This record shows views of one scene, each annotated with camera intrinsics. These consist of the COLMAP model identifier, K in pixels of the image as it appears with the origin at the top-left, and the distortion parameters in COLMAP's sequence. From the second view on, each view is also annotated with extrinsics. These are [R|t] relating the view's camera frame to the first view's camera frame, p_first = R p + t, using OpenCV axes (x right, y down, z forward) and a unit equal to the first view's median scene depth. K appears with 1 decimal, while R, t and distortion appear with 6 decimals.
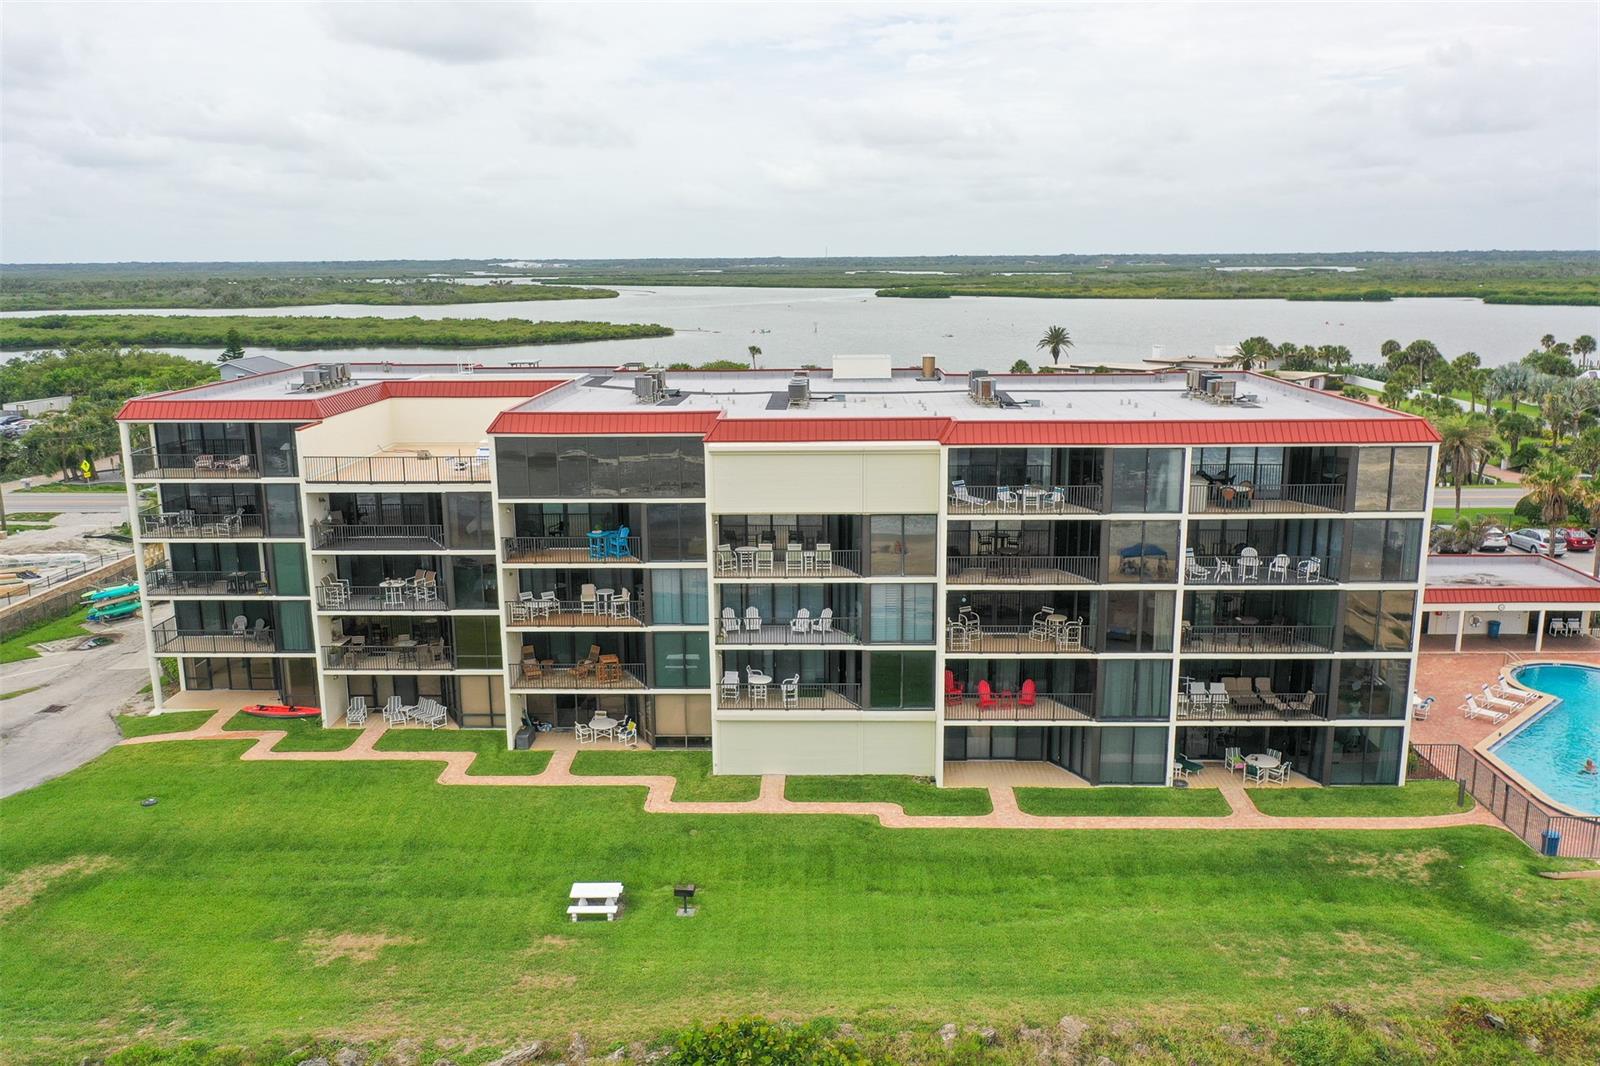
lens RADIAL K [[1262.4, 0, 800.0], [0, 1262.4, 533.0], [0, 0, 1]] dist [0.000795, 0.008302]
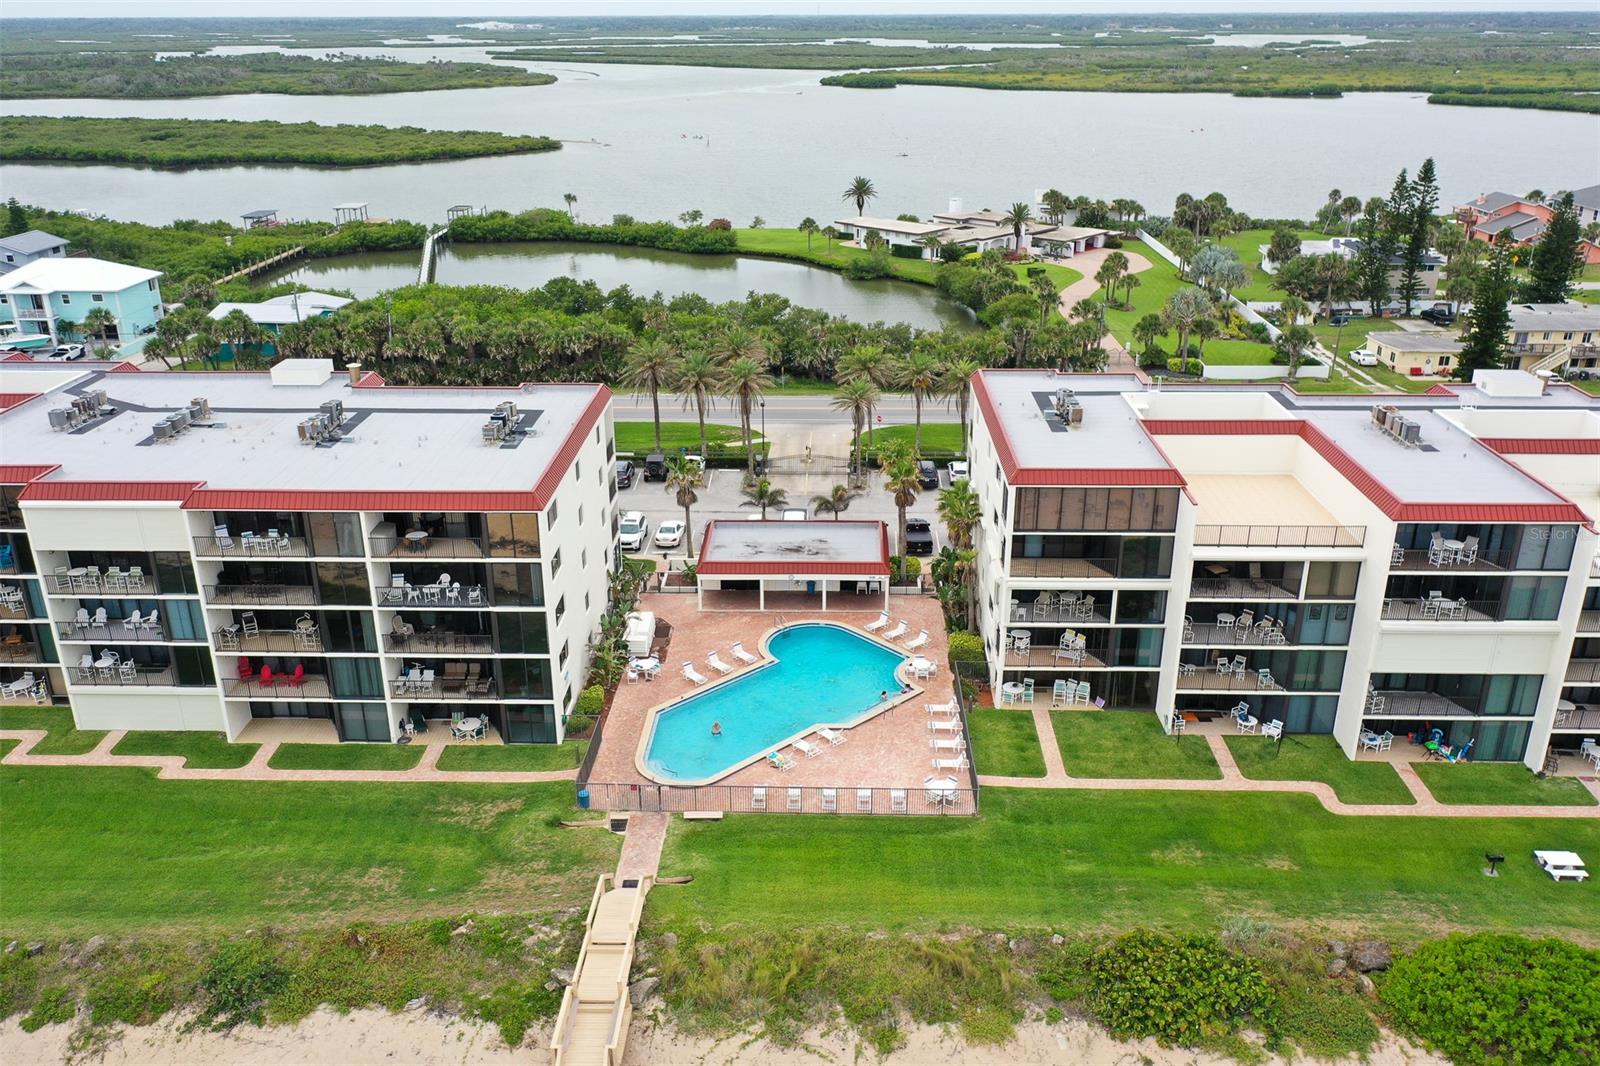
lens RADIAL K [[1283.5, 0, 800.0], [0, 1283.5, 533.0], [0, 0, 1]] dist [0.002000, 0.007586]
pose [[0.999984, 0.005061, -0.002696, 0.736360], [-0.004525, 0.985267, 0.170966, -0.266761], [0.003522, -0.170951, 0.985273, -0.340390]]
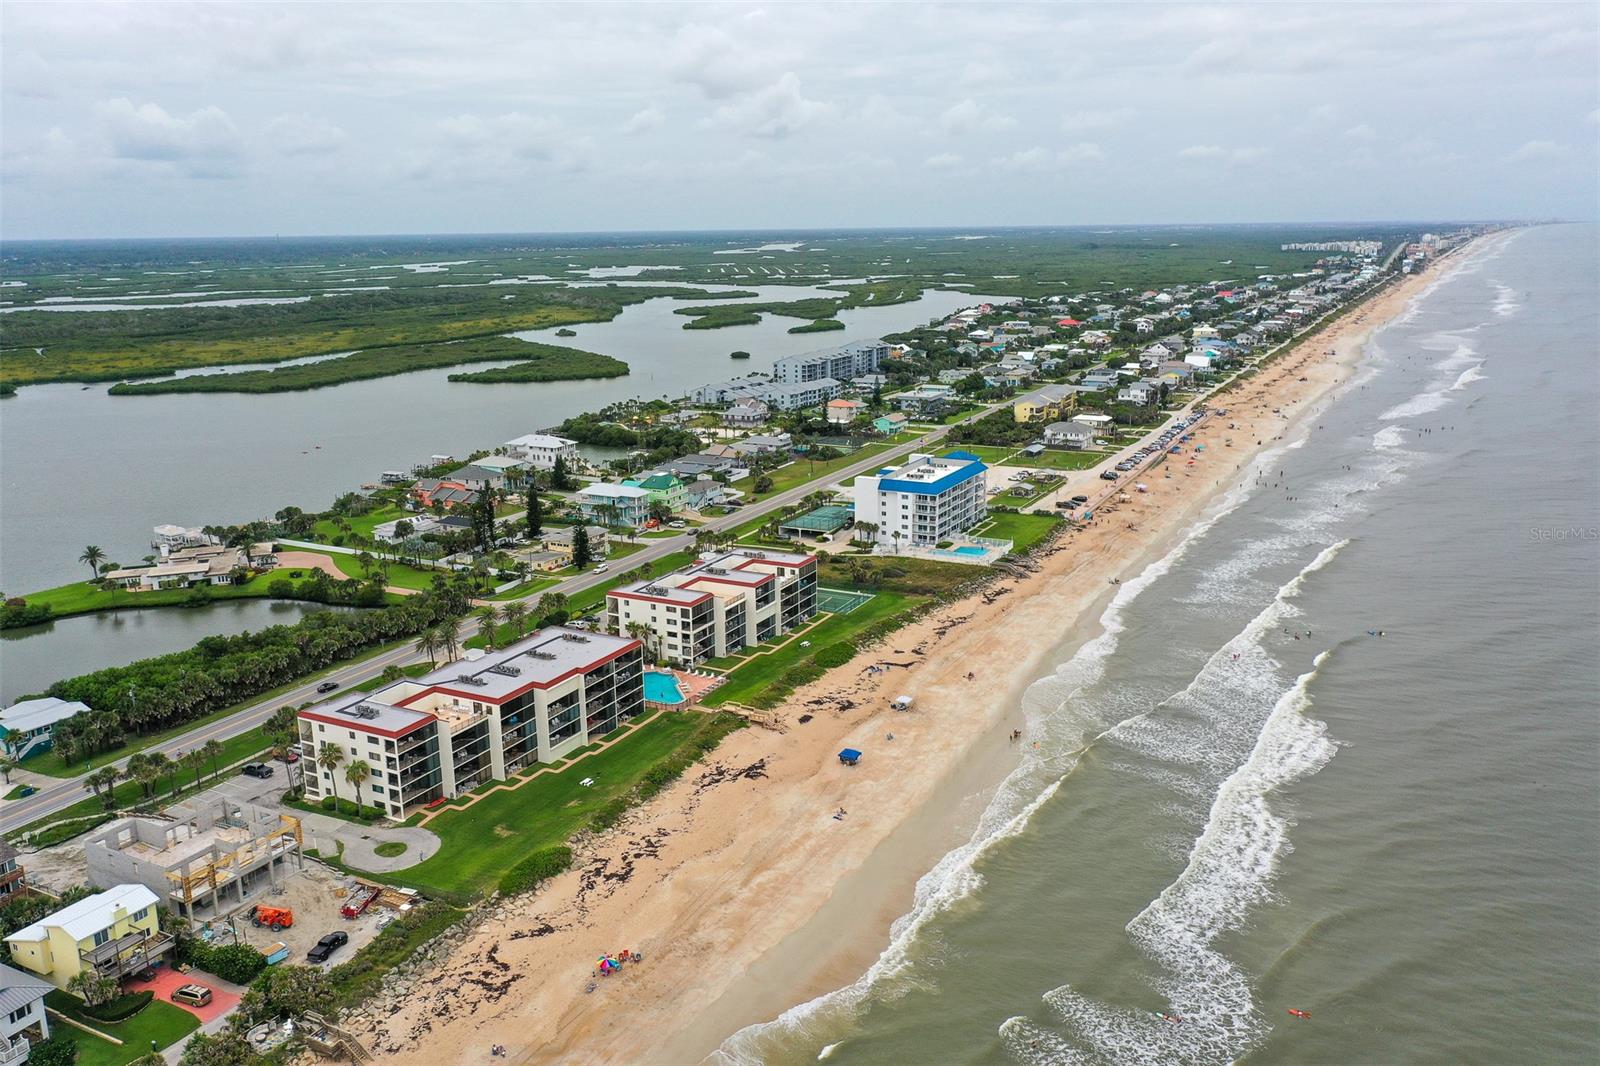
lens RADIAL K [[1262.4, 0, 800.0], [0, 1262.4, 533.0], [0, 0, 1]] dist [0.000795, 0.008302]
pose [[0.443483, -0.212164, 0.870810, -3.323186], [0.199616, 0.970557, 0.134807, -0.996816], [-0.873772, 0.114043, 0.472776, -1.887172]]
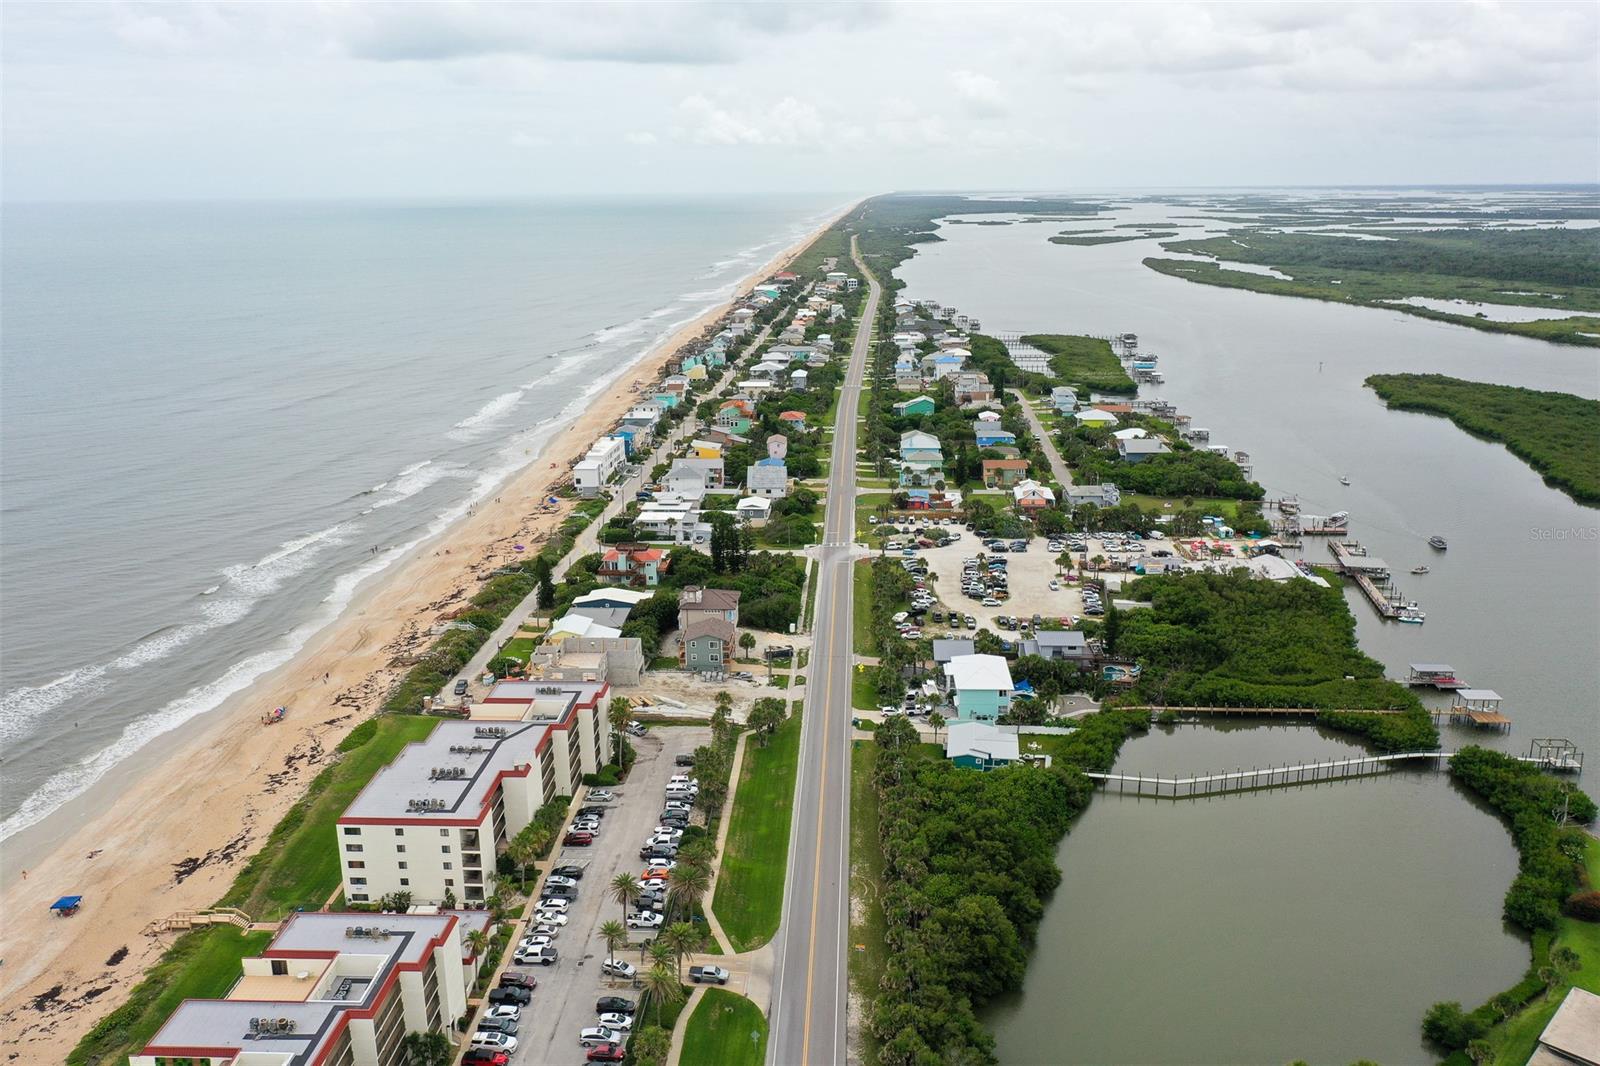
lens RADIAL K [[1262.4, 0, 800.0], [0, 1262.4, 533.0], [0, 0, 1]] dist [0.000795, 0.008302]
pose [[-0.025325, 0.273876, -0.961431, 3.776252], [-0.200414, 0.940824, 0.273285, -2.162322], [0.979384, 0.199606, 0.031062, 1.983140]]
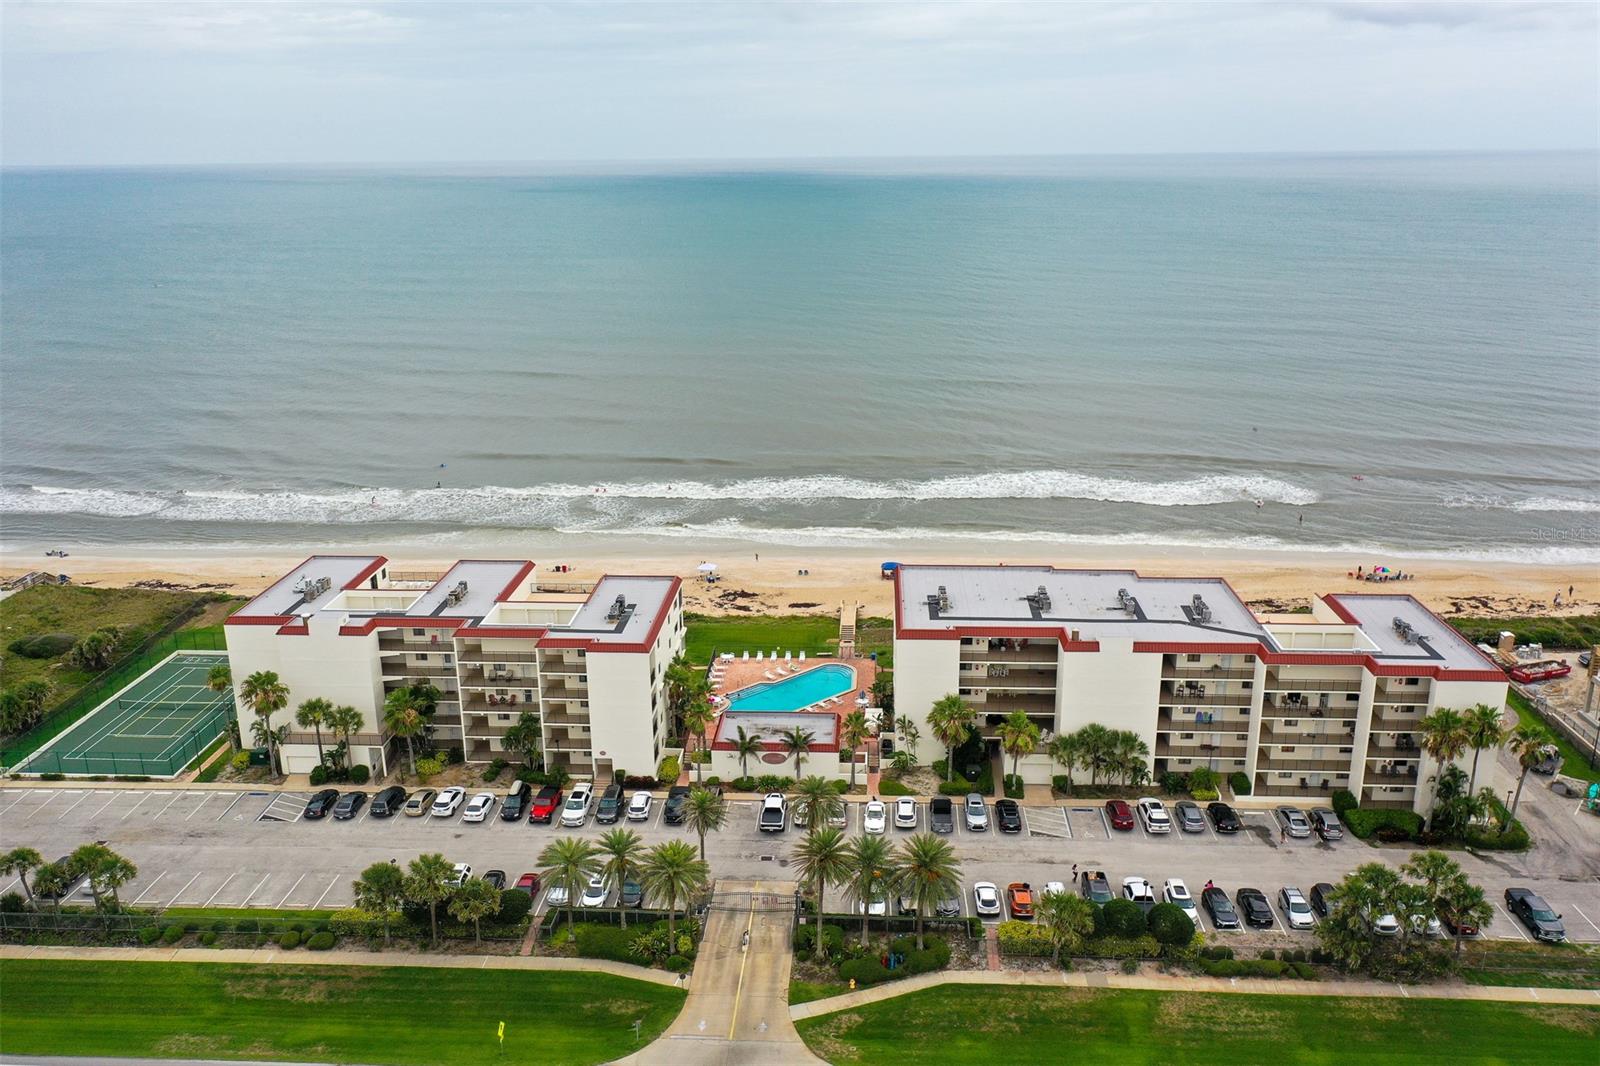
lens RADIAL K [[1262.4, 0, 800.0], [0, 1262.4, 533.0], [0, 0, 1]] dist [0.000795, 0.008302]
pose [[-0.999169, 0.007374, 0.040091, 0.572001], [0.025863, 0.874867, 0.483672, -1.542616], [-0.031507, 0.484307, -0.874331, 3.420935]]
